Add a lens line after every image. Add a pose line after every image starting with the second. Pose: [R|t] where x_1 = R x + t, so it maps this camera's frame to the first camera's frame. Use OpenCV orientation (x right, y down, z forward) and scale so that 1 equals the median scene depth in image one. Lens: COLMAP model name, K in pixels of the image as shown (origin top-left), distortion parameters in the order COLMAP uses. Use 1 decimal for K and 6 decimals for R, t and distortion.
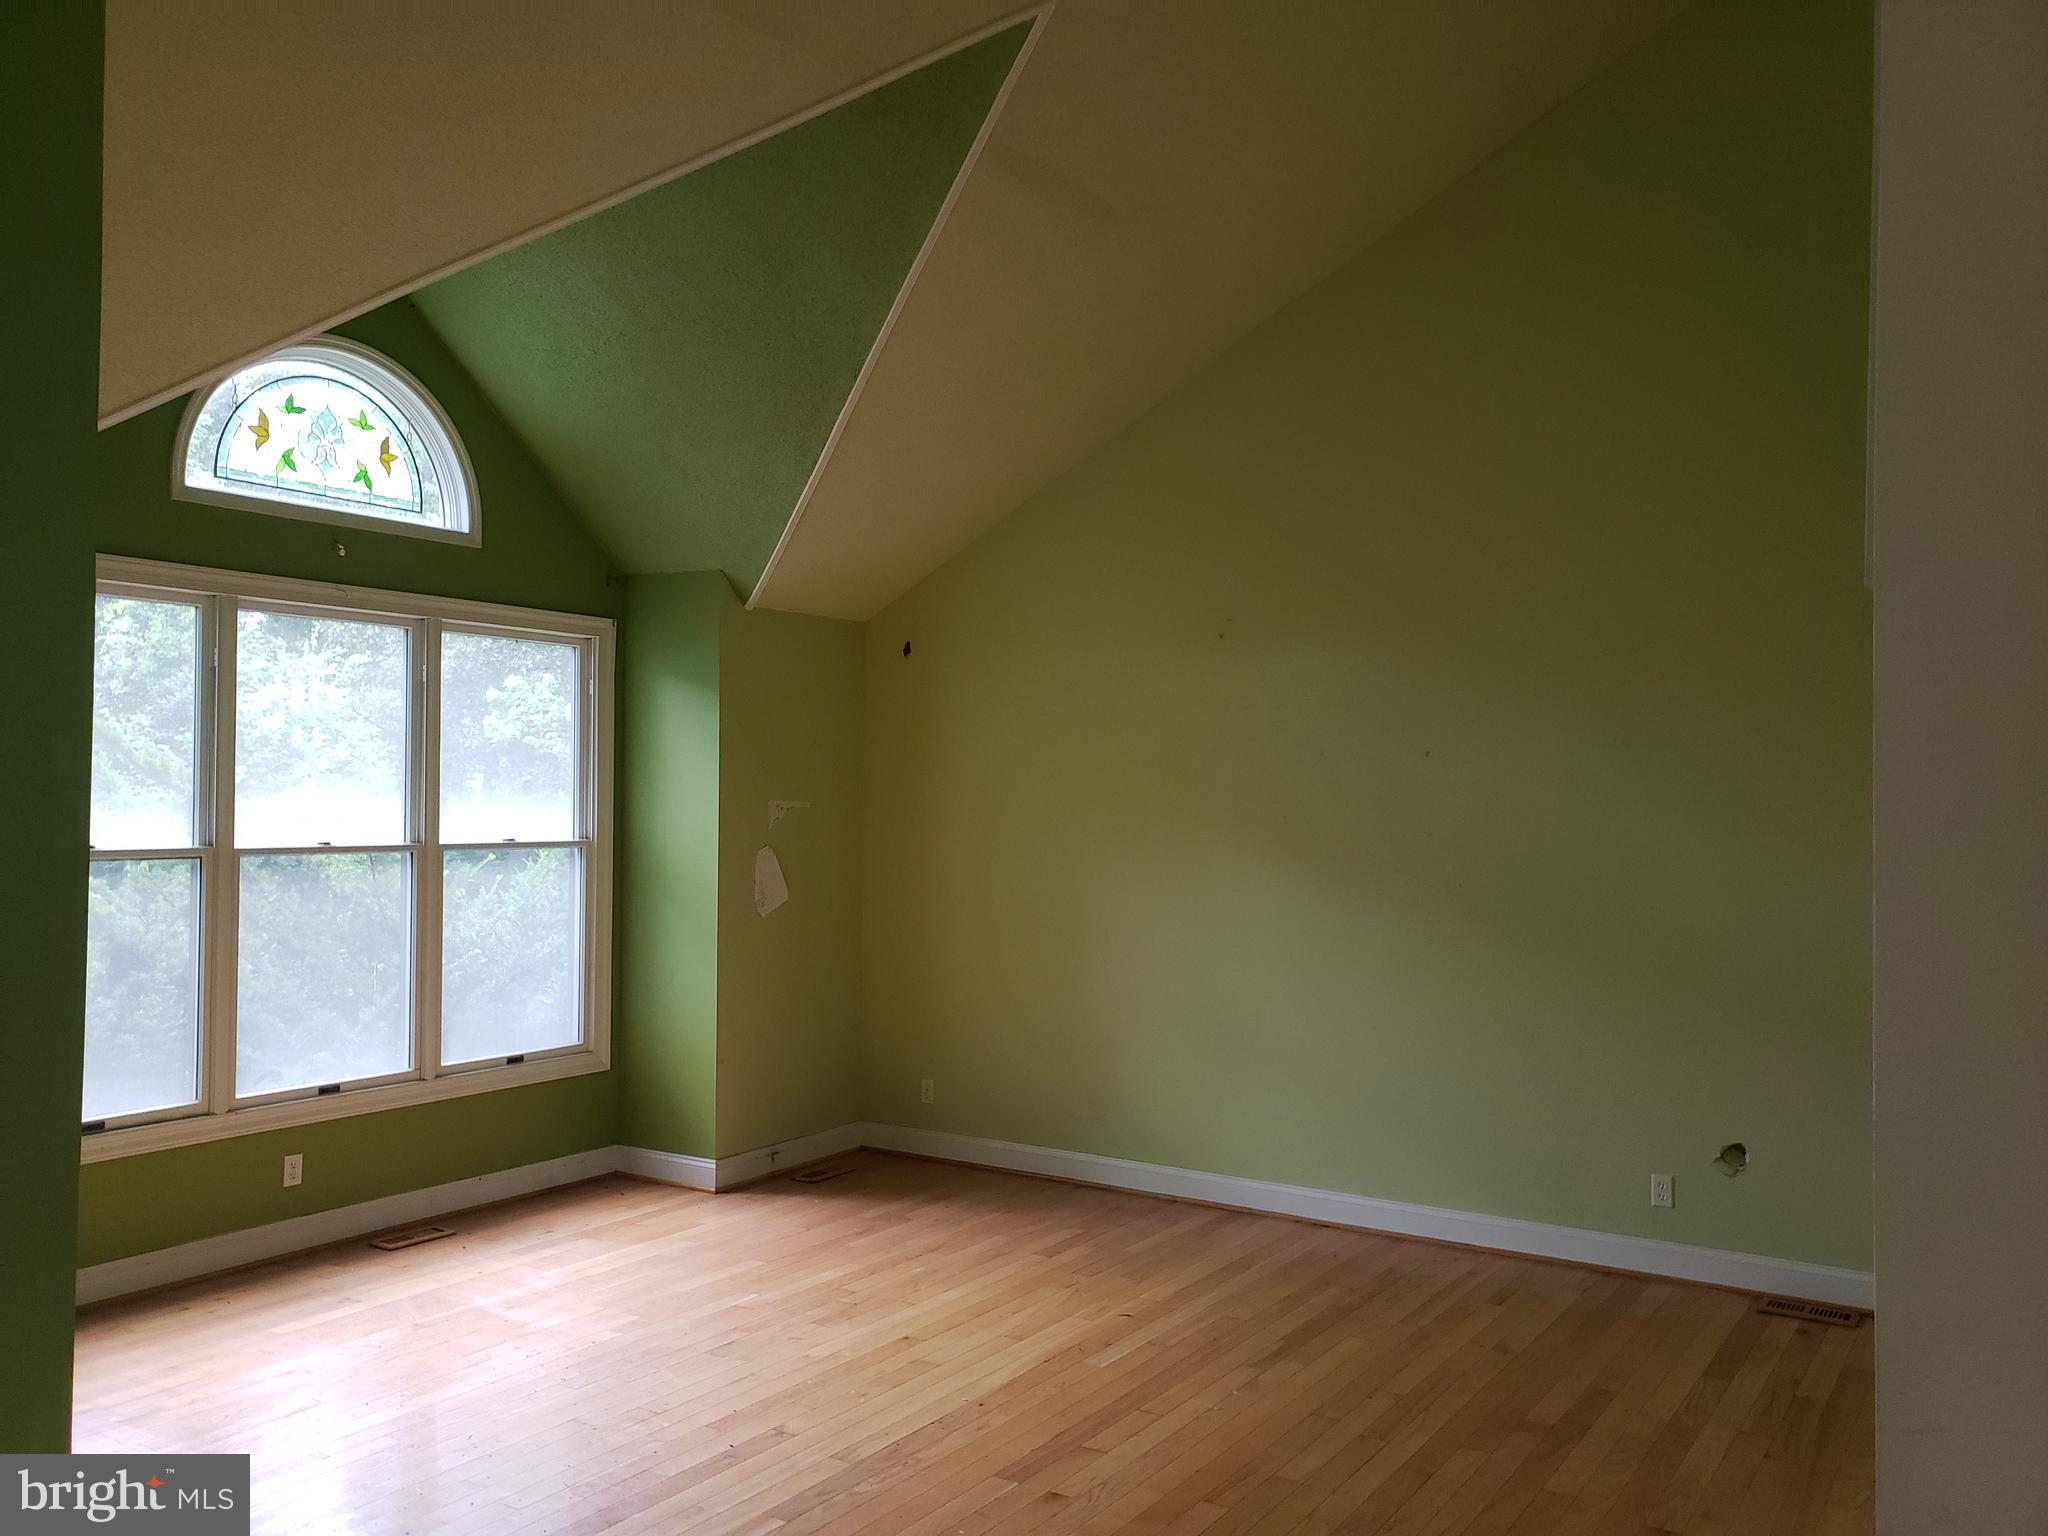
lens RADIAL K [[1561.3, 0, 1024.0], [0, 1561.3, 768.0], [0, 0, 1]] dist [0.151609, -0.319360]
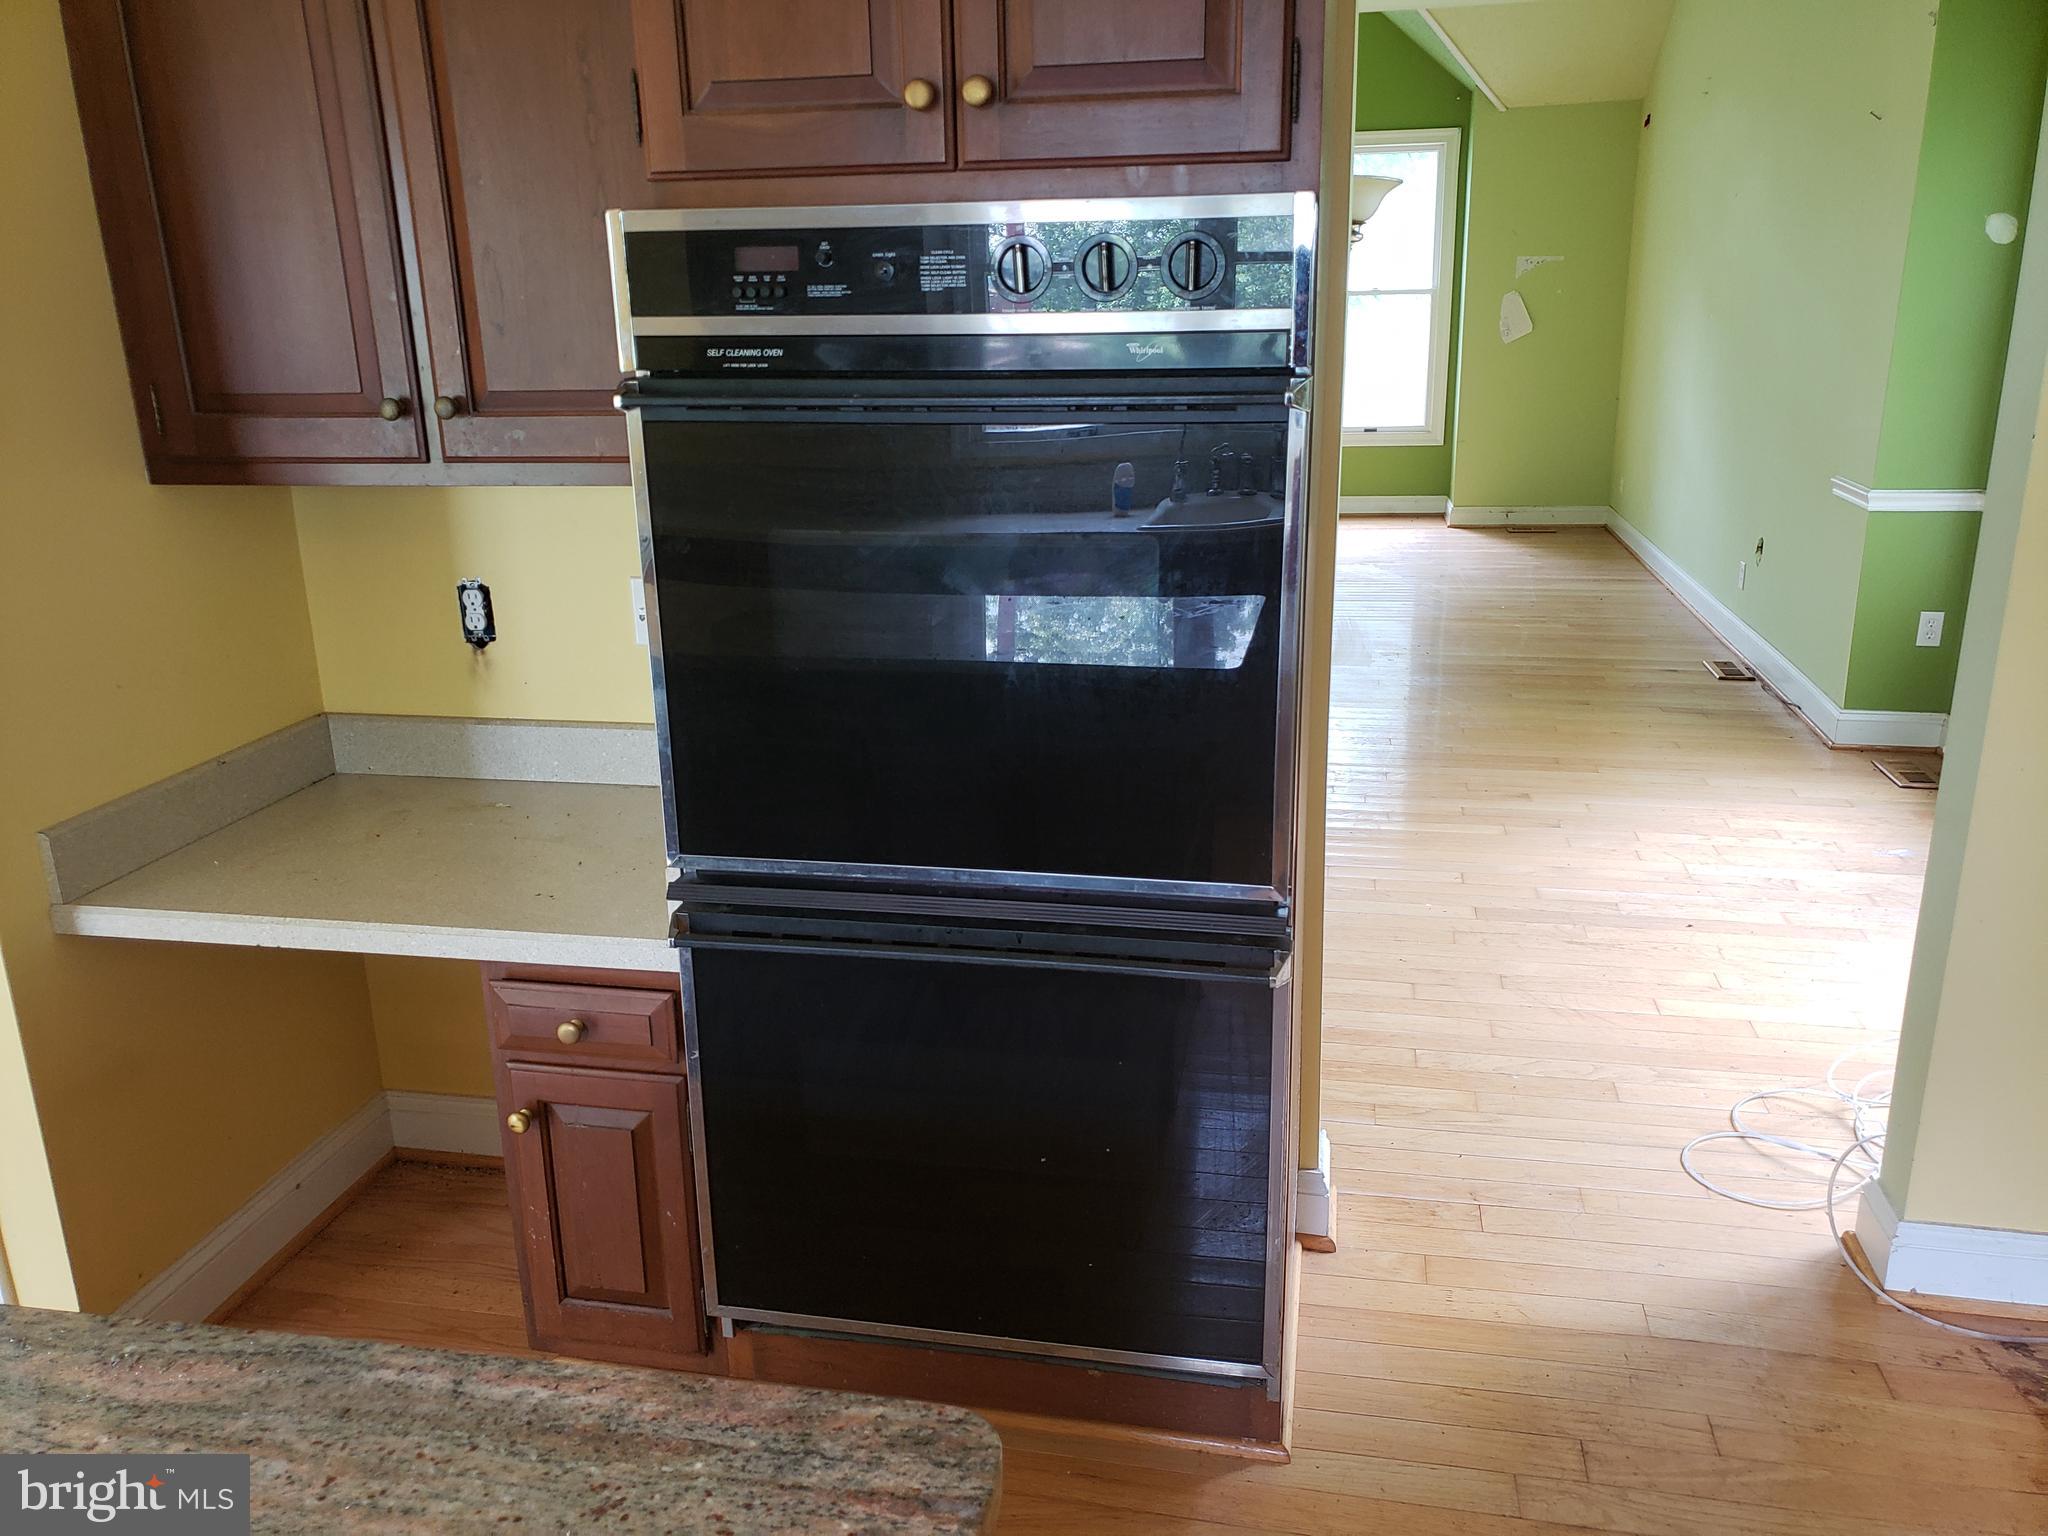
lens RADIAL K [[1561.3, 0, 1024.0], [0, 1561.3, 768.0], [0, 0, 1]] dist [0.151609, -0.319360]
pose [[0.374814, 0.256159, -0.891009, 1.179282], [0.043060, 0.955224, 0.292734, 0.025915], [0.926100, -0.148088, 0.347001, 0.049995]]
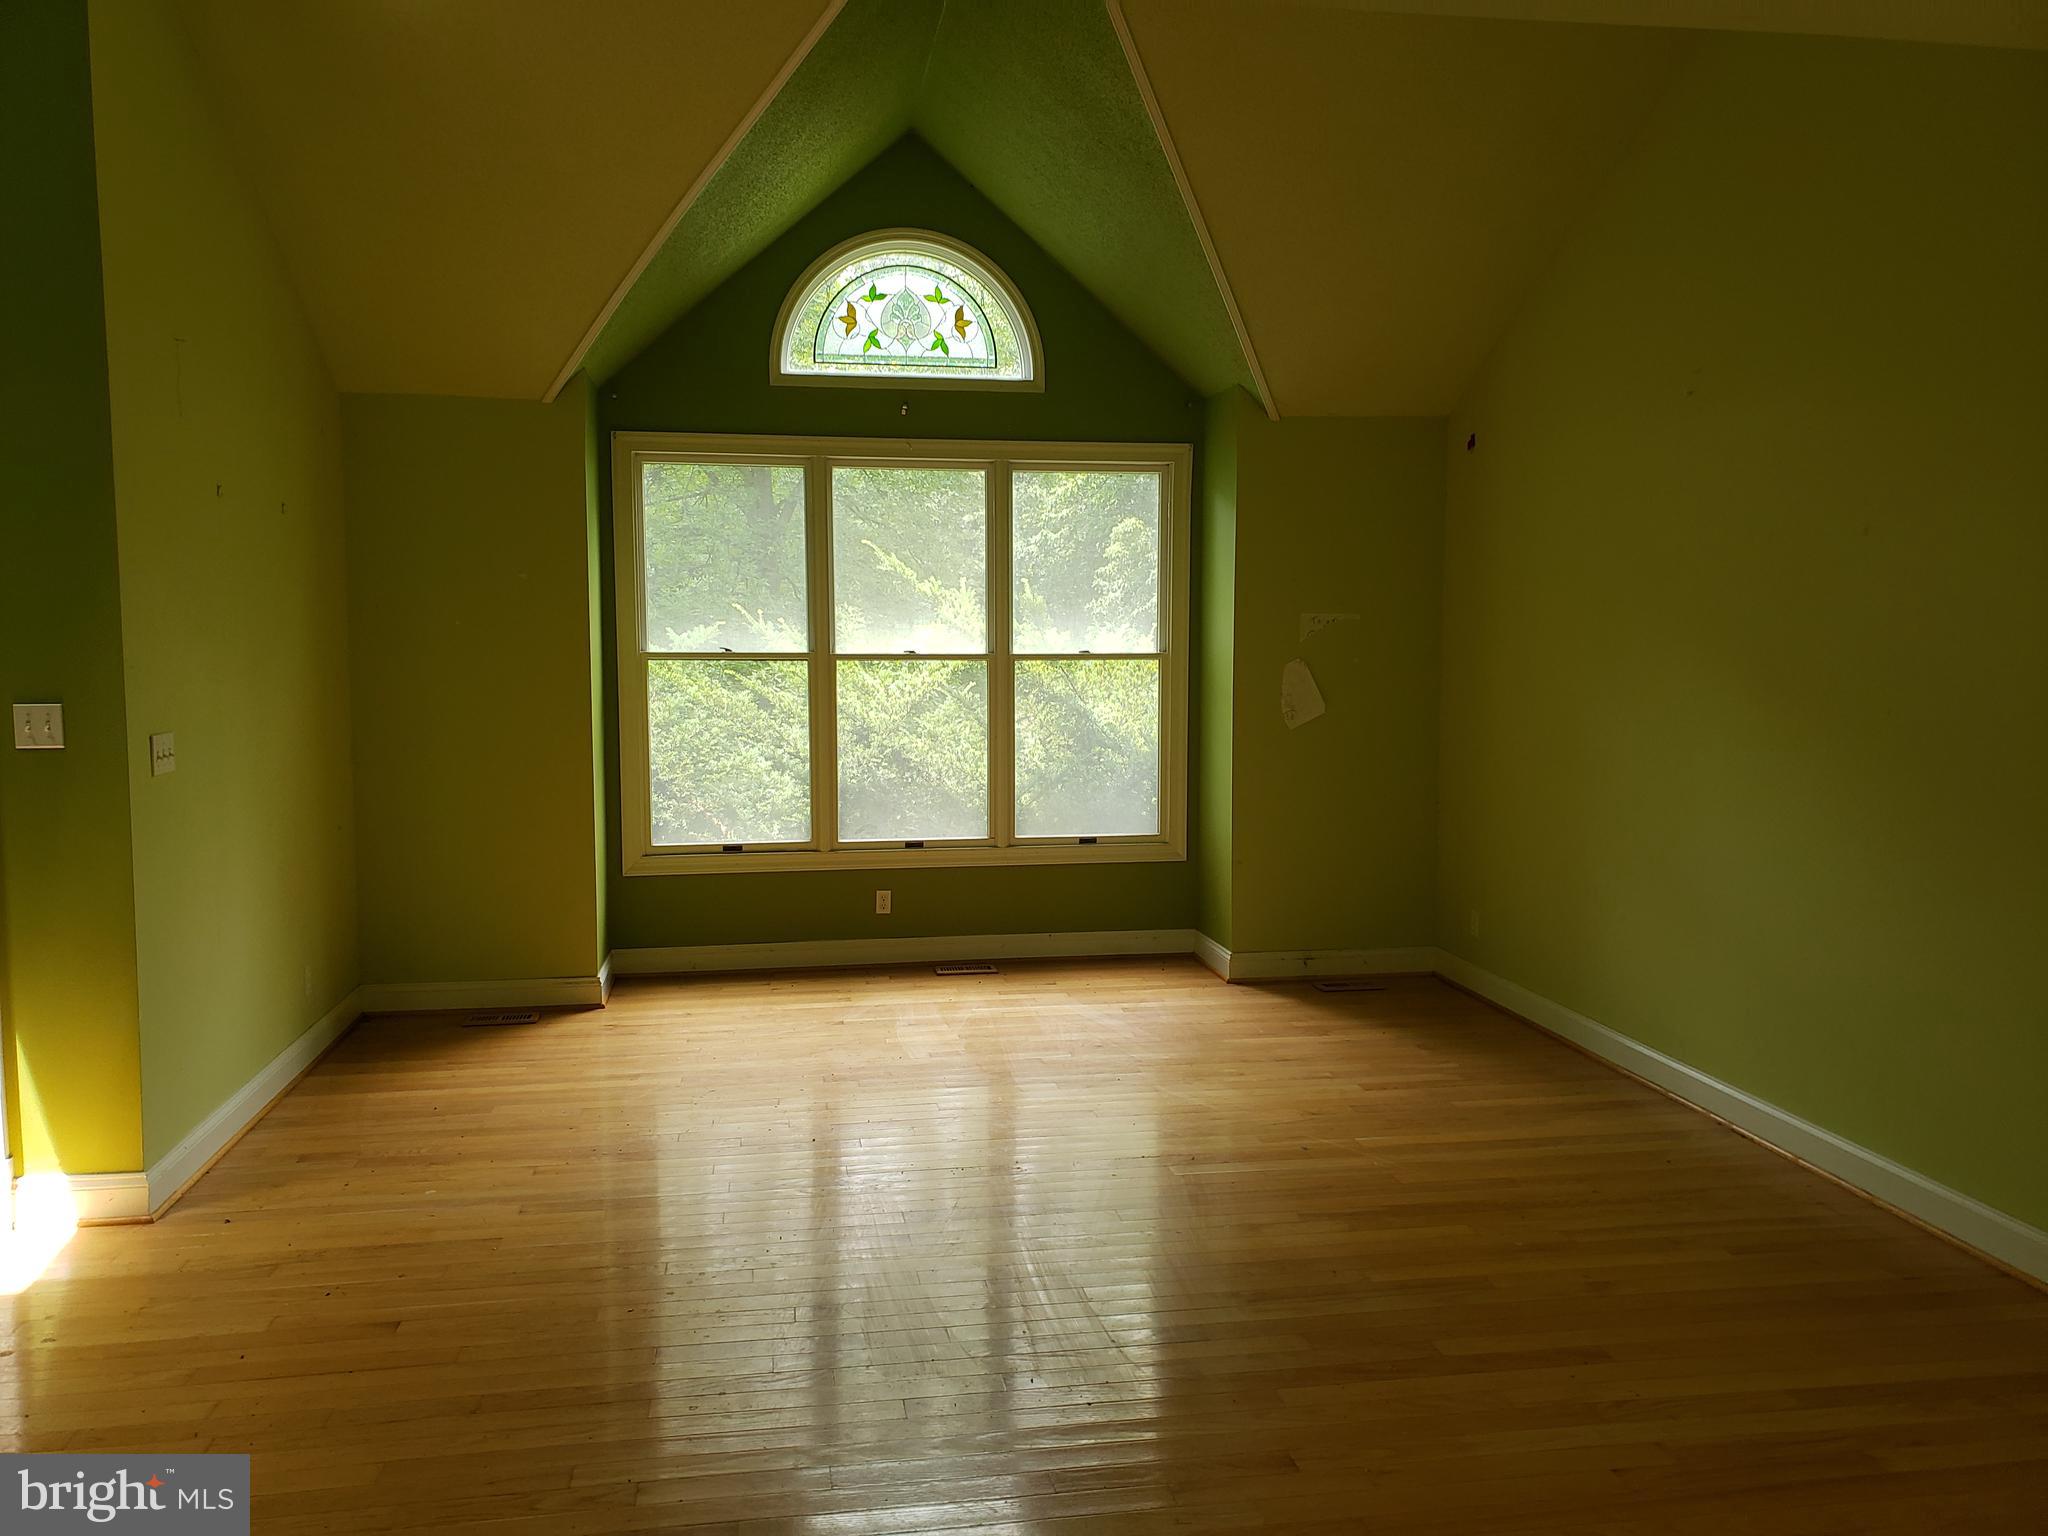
lens RADIAL K [[1561.3, 0, 1024.0], [0, 1561.3, 768.0], [0, 0, 1]] dist [0.151609, -0.319360]
pose [[0.689602, 0.058429, -0.721827, 0.504385], [0.020382, 0.994779, 0.099995, 0.017369], [0.723901, -0.083669, 0.684811, 0.203529]]
